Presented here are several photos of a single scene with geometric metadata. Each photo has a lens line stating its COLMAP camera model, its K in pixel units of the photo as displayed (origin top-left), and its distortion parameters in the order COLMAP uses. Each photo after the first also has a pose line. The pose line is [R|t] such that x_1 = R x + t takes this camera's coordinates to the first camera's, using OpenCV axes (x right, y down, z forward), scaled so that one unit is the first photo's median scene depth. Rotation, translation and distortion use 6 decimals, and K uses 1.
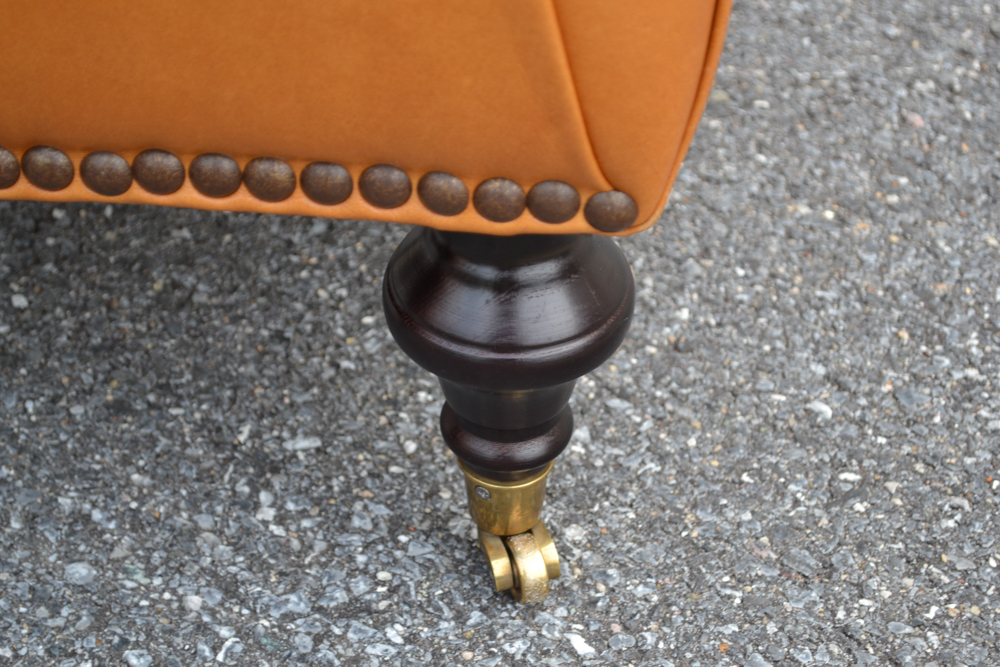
lens RADIAL K [[2289.7, 0, 493.9], [0, 2289.7, 334.1], [0, 0, 1]] dist [0.048965, 0.000000]
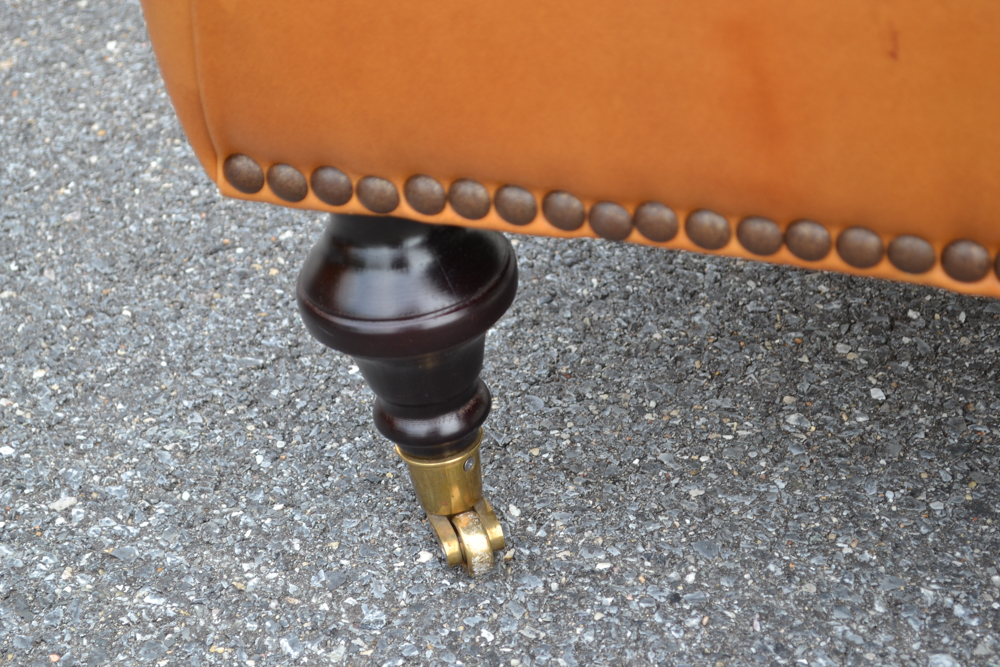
lens RADIAL K [[2289.7, 0, 498.4], [0, 2289.7, 336.0], [0, 0, 1]] dist [0.048965, 0.000000]
pose [[0.958238, 0.106615, -0.265353, -0.109522], [-0.119865, 0.992201, -0.034204, 0.017009], [0.259637, 0.064582, 0.963544, -0.044640]]
